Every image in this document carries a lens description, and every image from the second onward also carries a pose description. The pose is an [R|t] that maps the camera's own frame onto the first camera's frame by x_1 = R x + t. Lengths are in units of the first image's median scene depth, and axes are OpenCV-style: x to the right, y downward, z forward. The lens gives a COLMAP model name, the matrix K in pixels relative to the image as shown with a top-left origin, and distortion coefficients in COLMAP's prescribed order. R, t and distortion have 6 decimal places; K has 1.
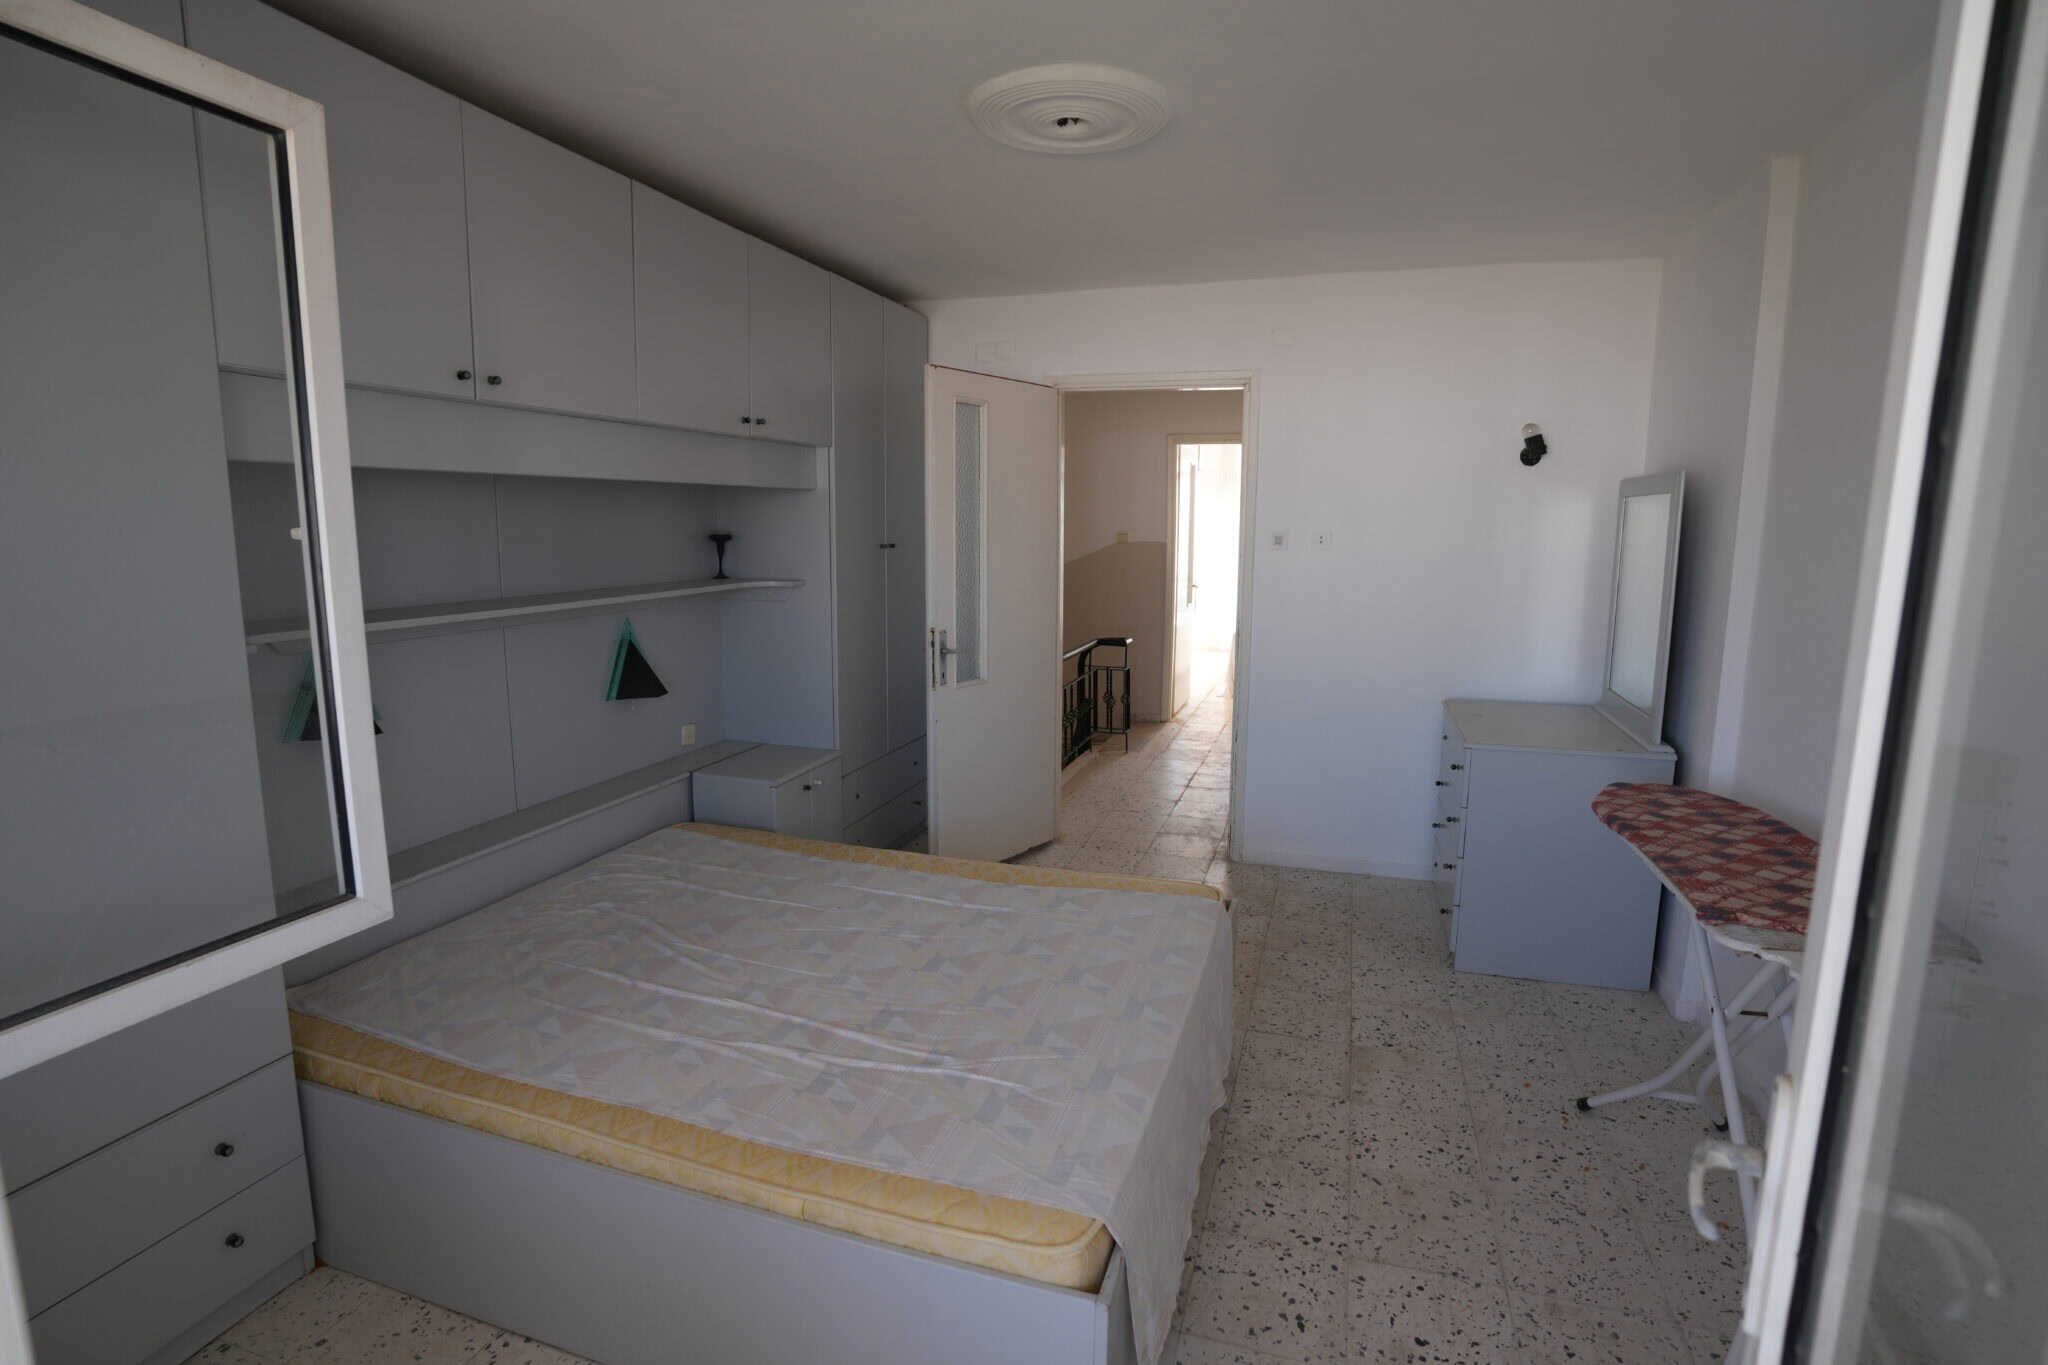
lens RADIAL K [[1021.1, 0, 1013.1], [0, 1021.1, 688.8], [0, 0, 1]] dist [-0.082256, 0.044683]
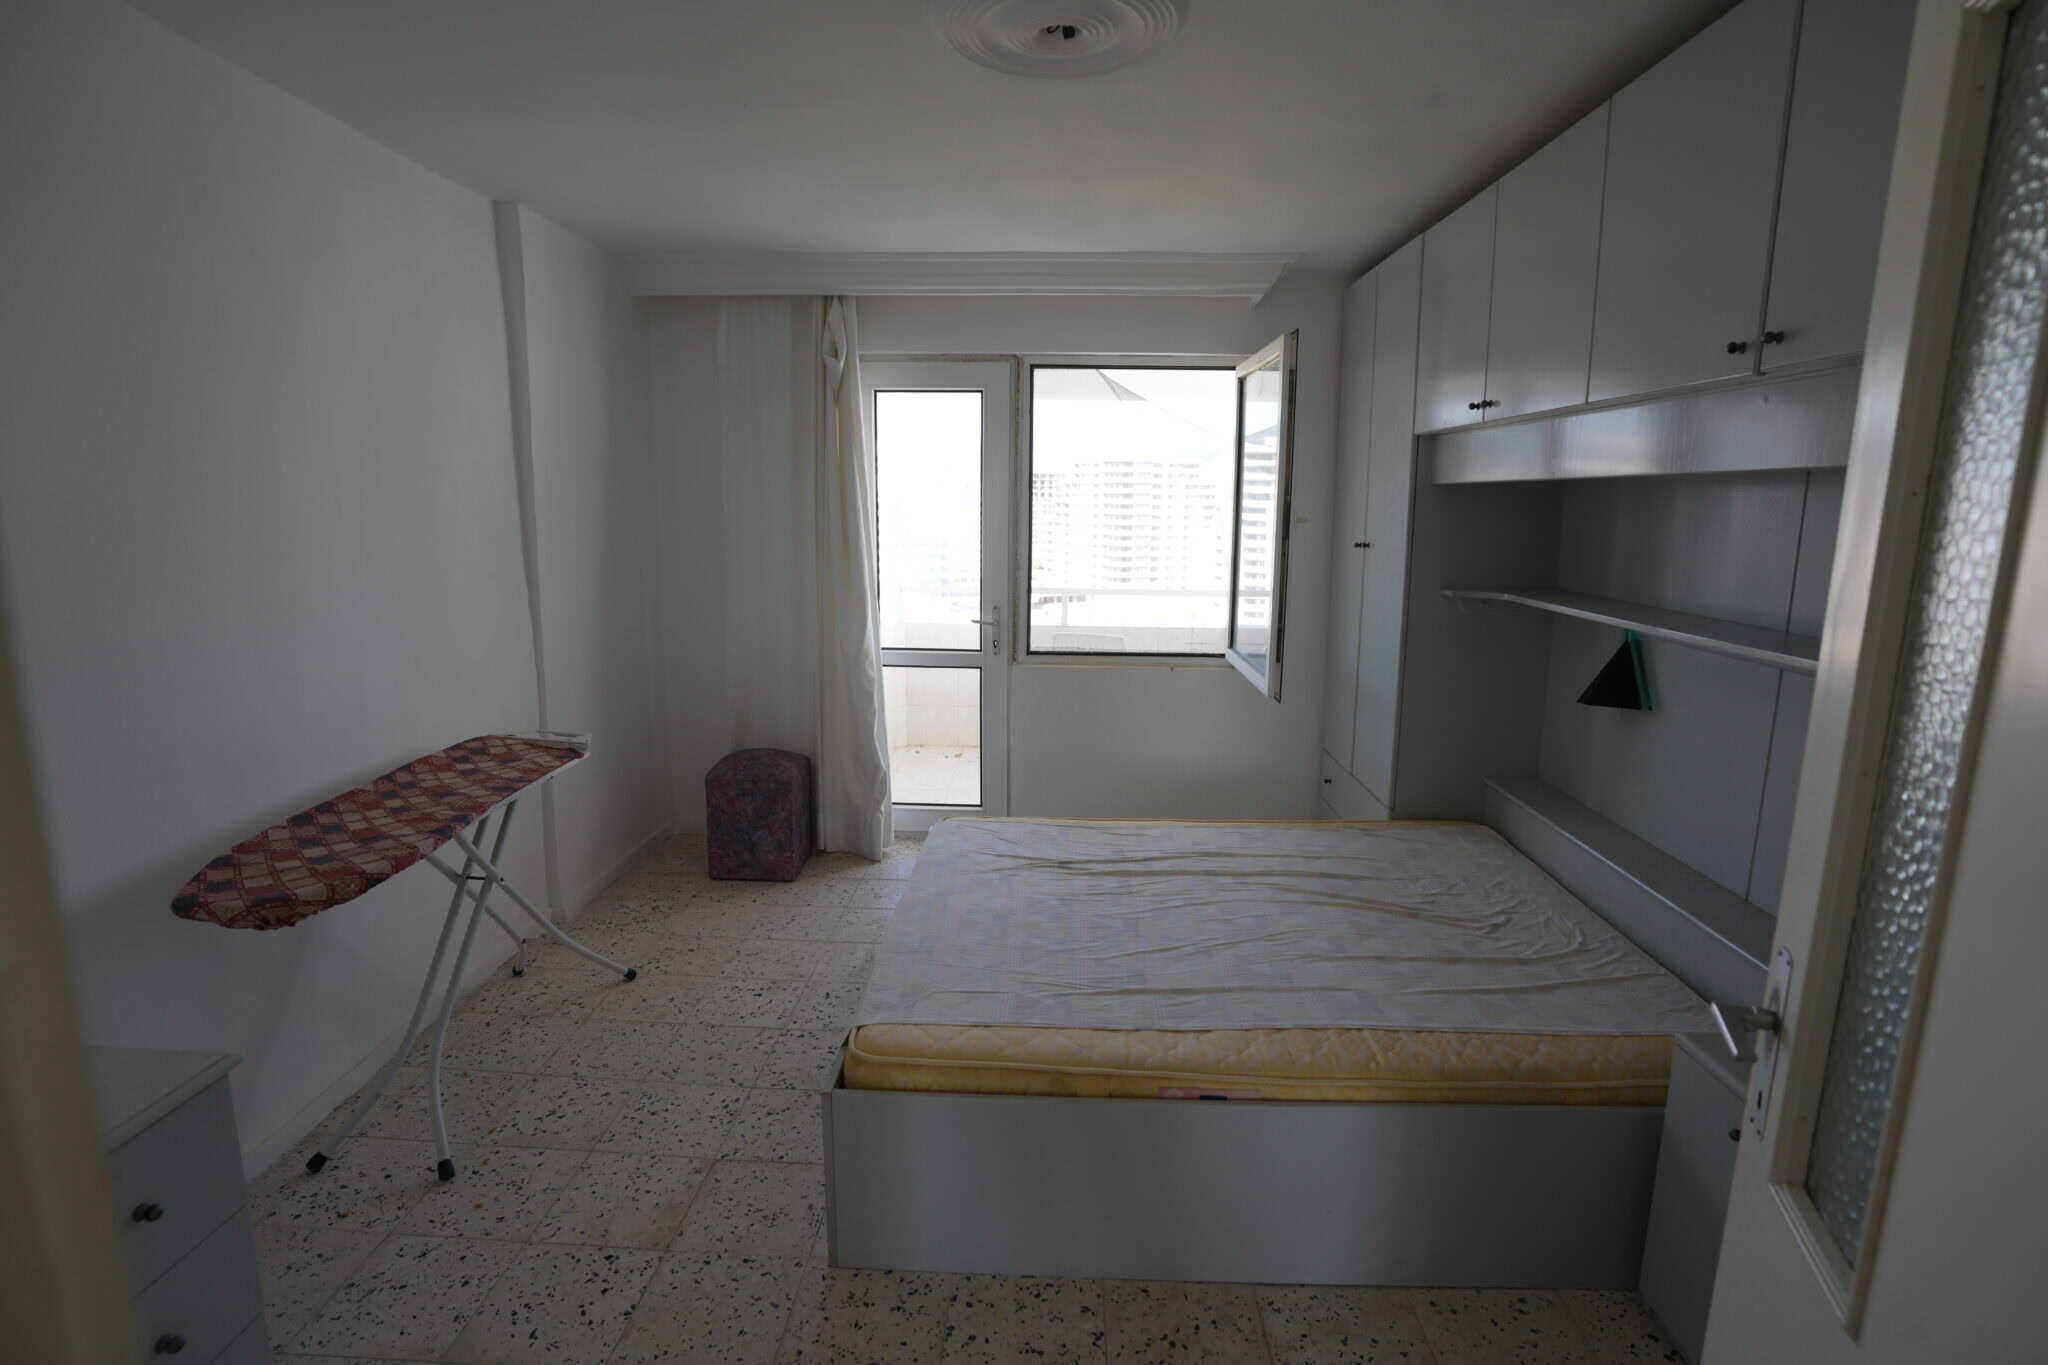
lens RADIAL K [[1021.1, 0, 1013.1], [0, 1021.1, 688.8], [0, 0, 1]] dist [-0.082256, 0.044683]
pose [[-0.963662, 0.035351, -0.264776, 0.332609], [-0.058935, 0.938643, 0.339818, -0.334344], [0.260543, 0.343074, -0.902451, 1.911498]]
